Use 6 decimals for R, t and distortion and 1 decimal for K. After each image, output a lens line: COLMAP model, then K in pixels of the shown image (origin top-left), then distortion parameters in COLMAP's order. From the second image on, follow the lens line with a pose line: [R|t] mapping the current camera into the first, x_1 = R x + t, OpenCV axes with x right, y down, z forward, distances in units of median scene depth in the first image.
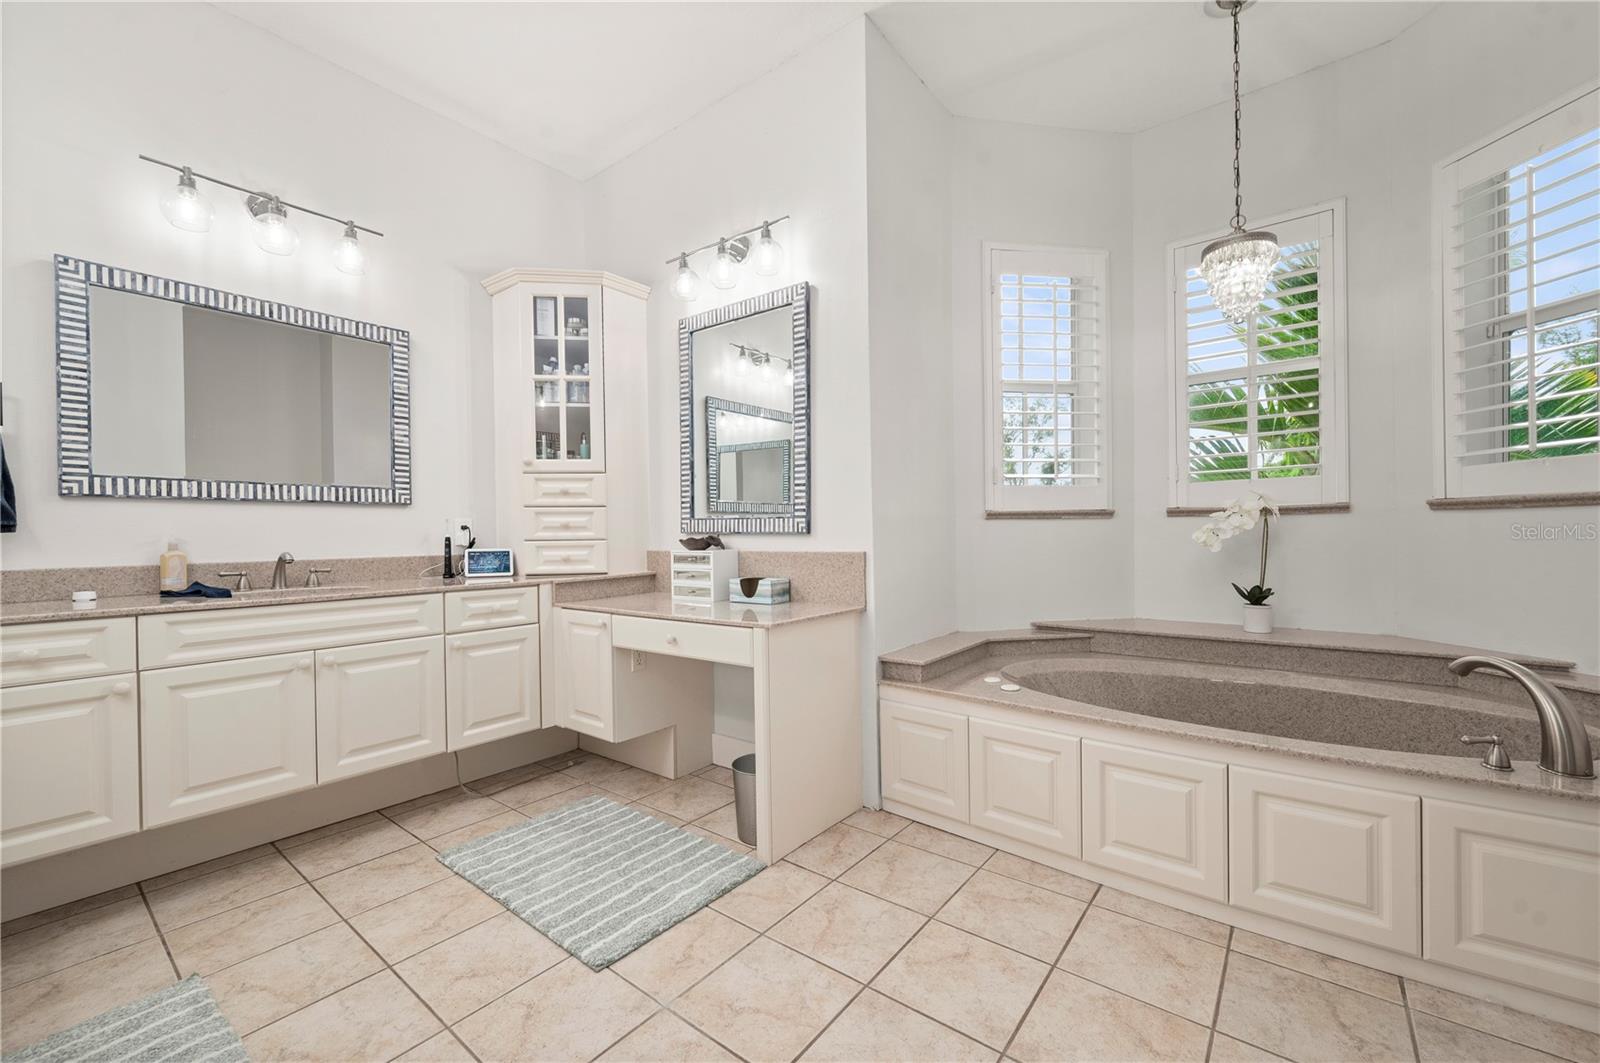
lens RADIAL K [[635.9, 0, 807.7], [0, 635.9, 535.5], [0, 0, 1]] dist [-0.002655, -0.000097]
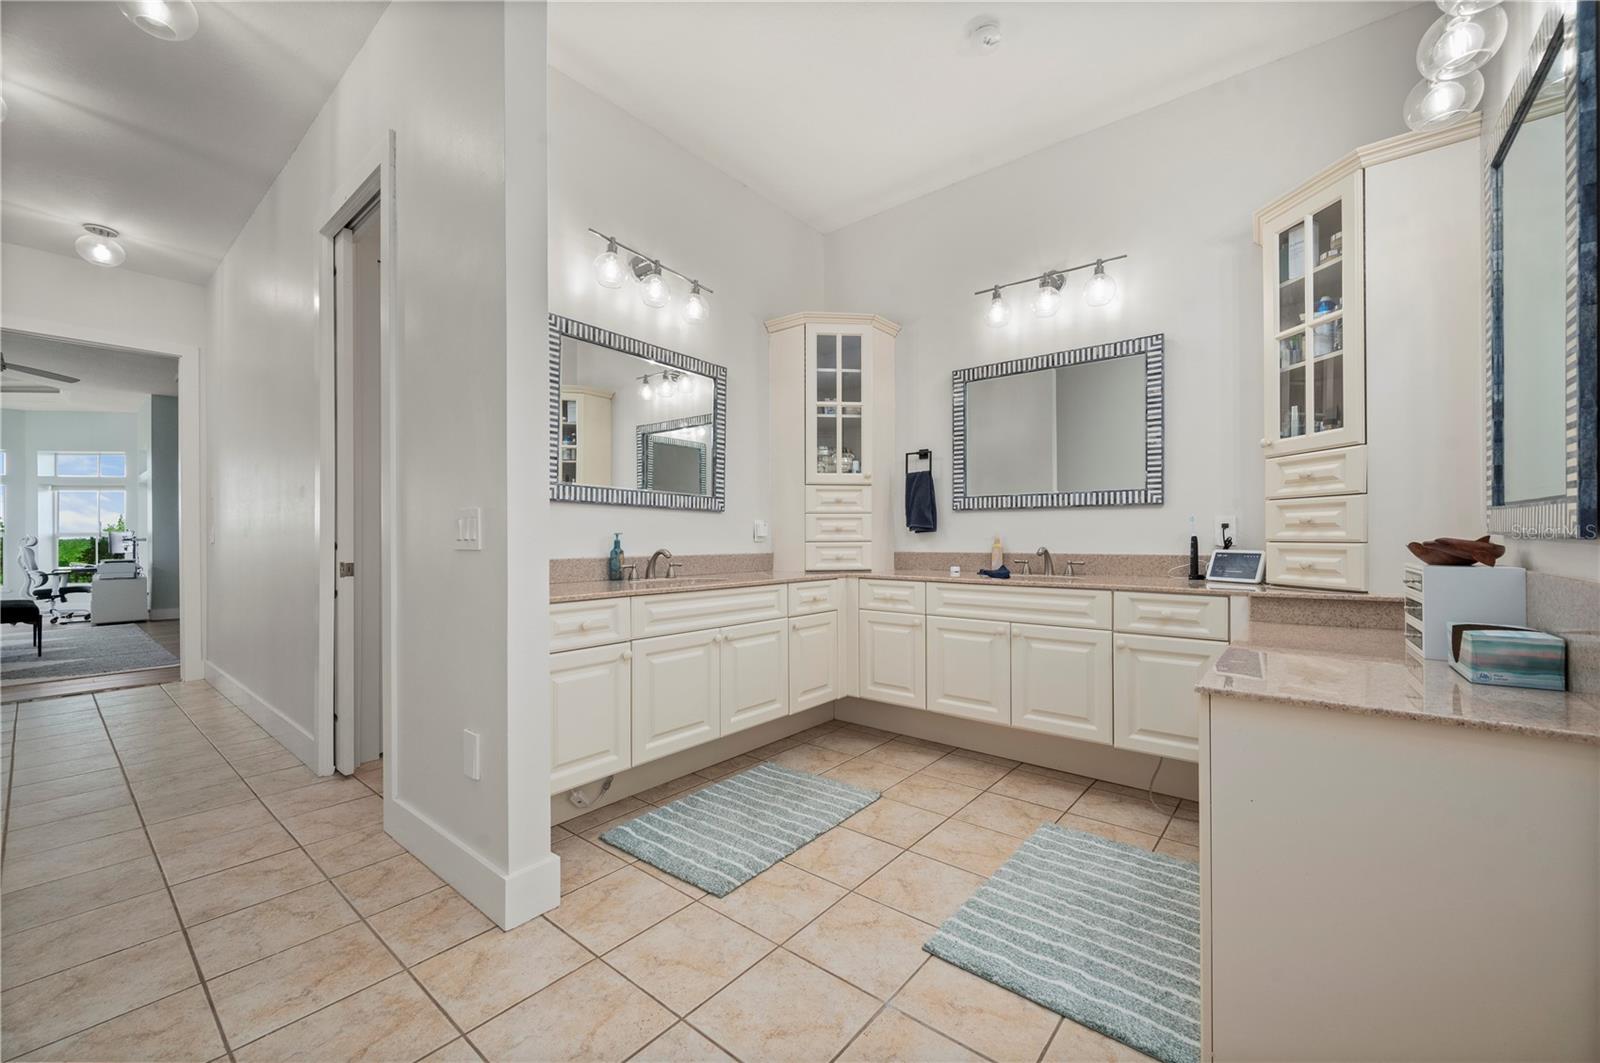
lens RADIAL K [[635.9, 0, 810.2], [0, 635.9, 533.3], [0, 0, 1]] dist [-0.002655, -0.000097]
pose [[-0.018408, 0.006630, -0.999809, 0.463174], [-0.001060, 0.999977, 0.006651, -0.009125], [0.999830, 0.001182, -0.018400, 0.528271]]
